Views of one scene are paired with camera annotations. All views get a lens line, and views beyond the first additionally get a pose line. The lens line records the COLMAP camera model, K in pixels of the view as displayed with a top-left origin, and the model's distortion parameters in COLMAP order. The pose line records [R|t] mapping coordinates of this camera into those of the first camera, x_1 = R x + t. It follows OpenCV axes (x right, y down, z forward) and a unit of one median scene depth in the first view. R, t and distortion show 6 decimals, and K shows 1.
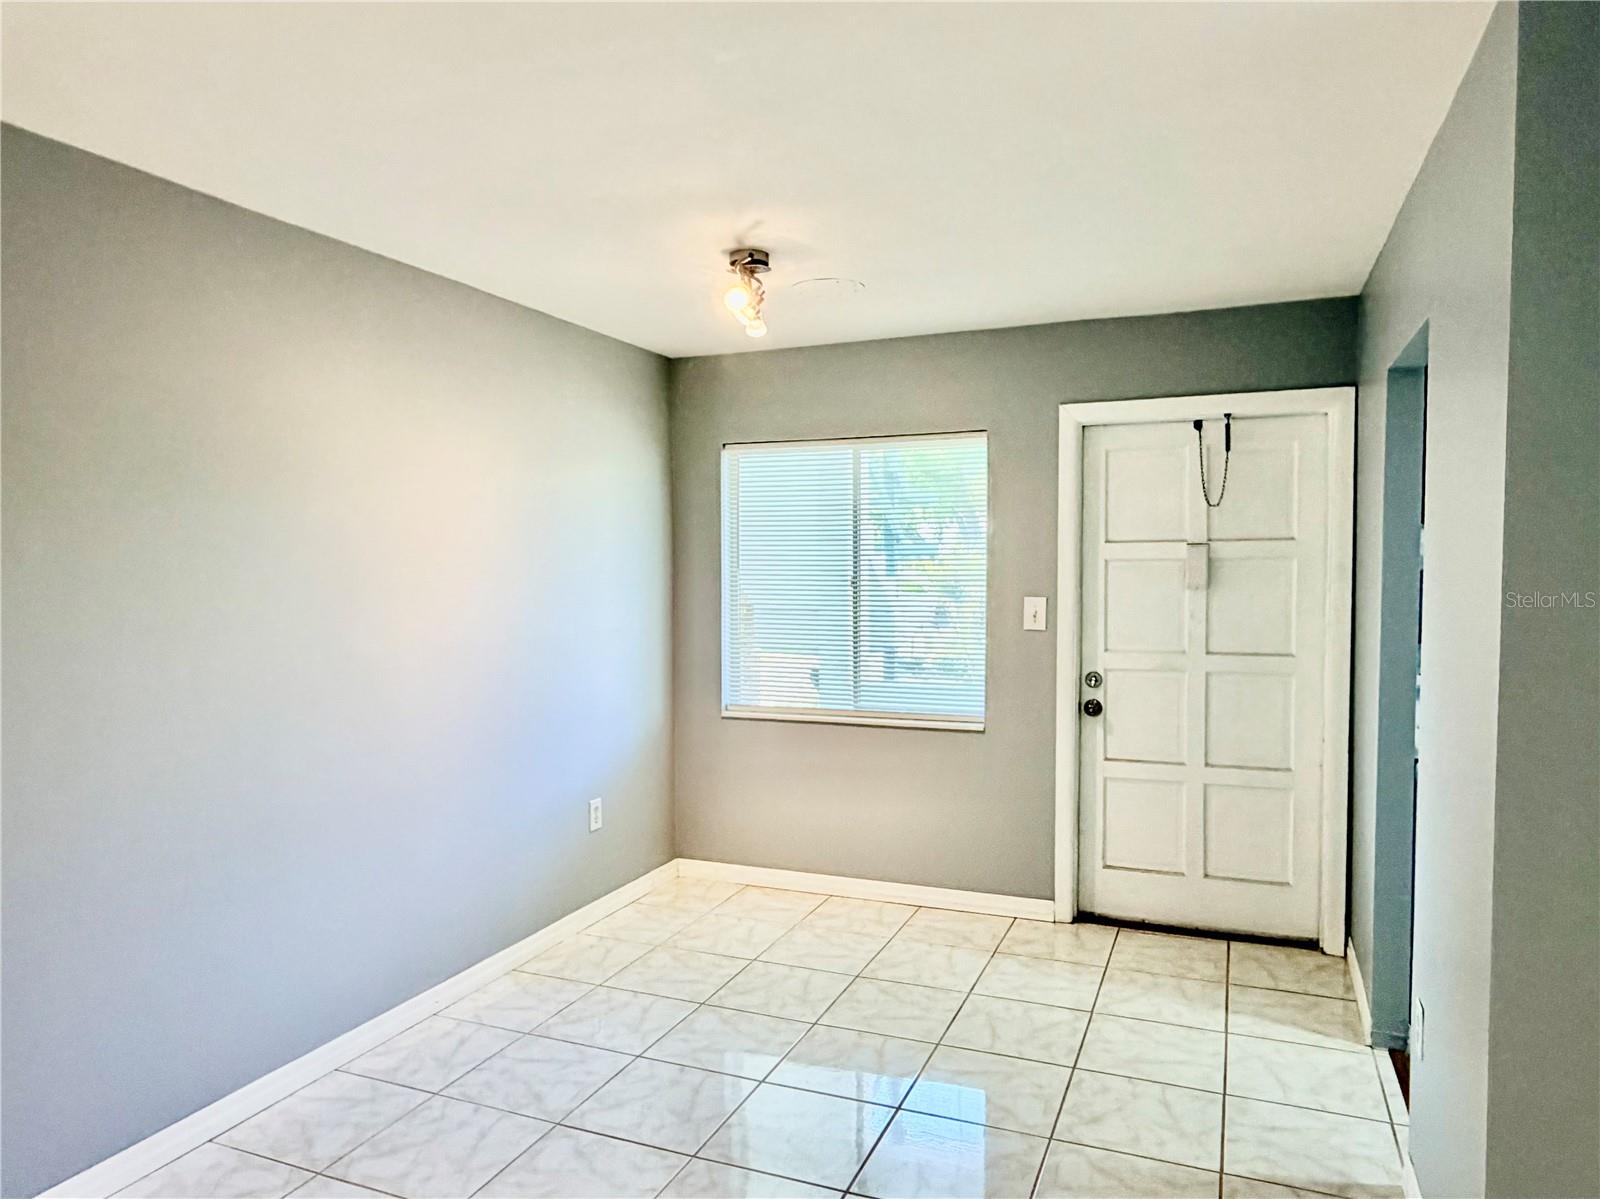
lens RADIAL K [[1045.1, 0, 810.4], [0, 1045.1, 608.4], [0, 0, 1]] dist [0.004814, -0.000801]
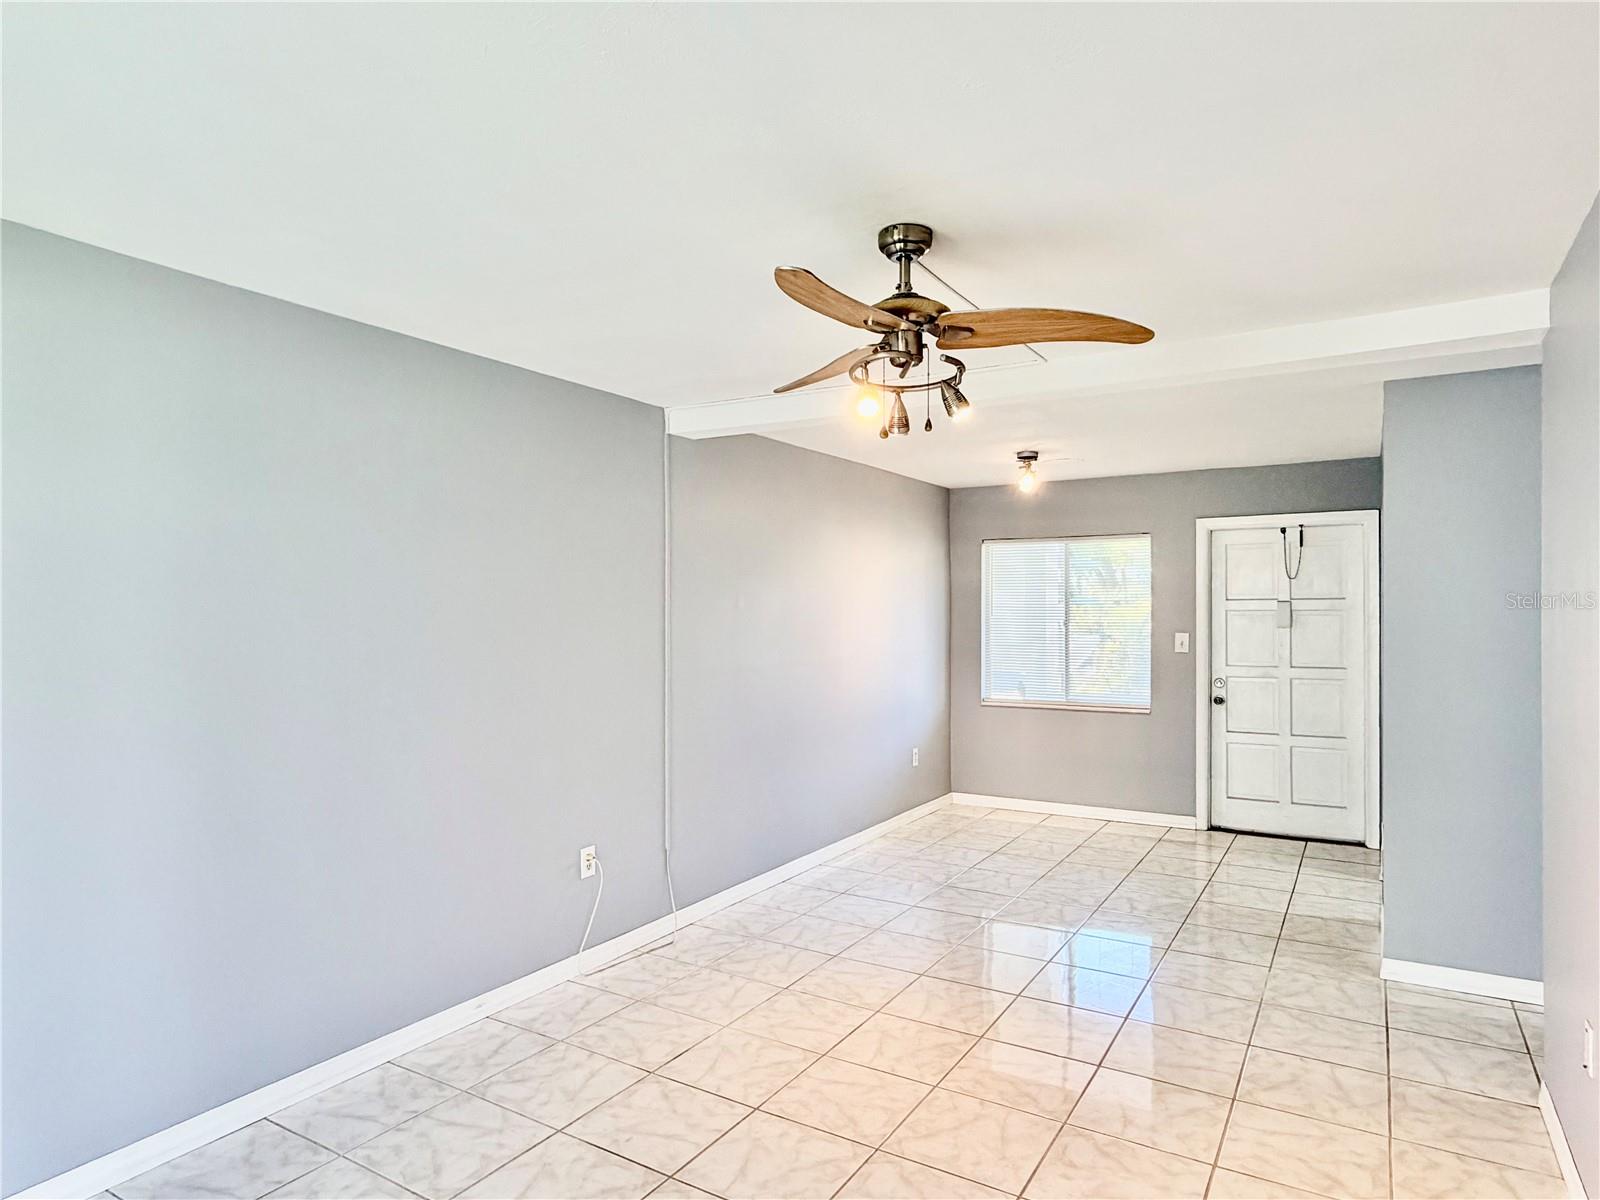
lens RADIAL K [[929.7, 0, 797.2], [0, 929.7, 610.4], [0, 0, 1]] dist [-0.004748, -0.001082]
pose [[0.986547, 0.000042, -0.163478, -0.154185], [-0.006603, 0.999194, -0.039592, 0.016432], [0.163344, 0.040139, 0.985752, -0.588281]]
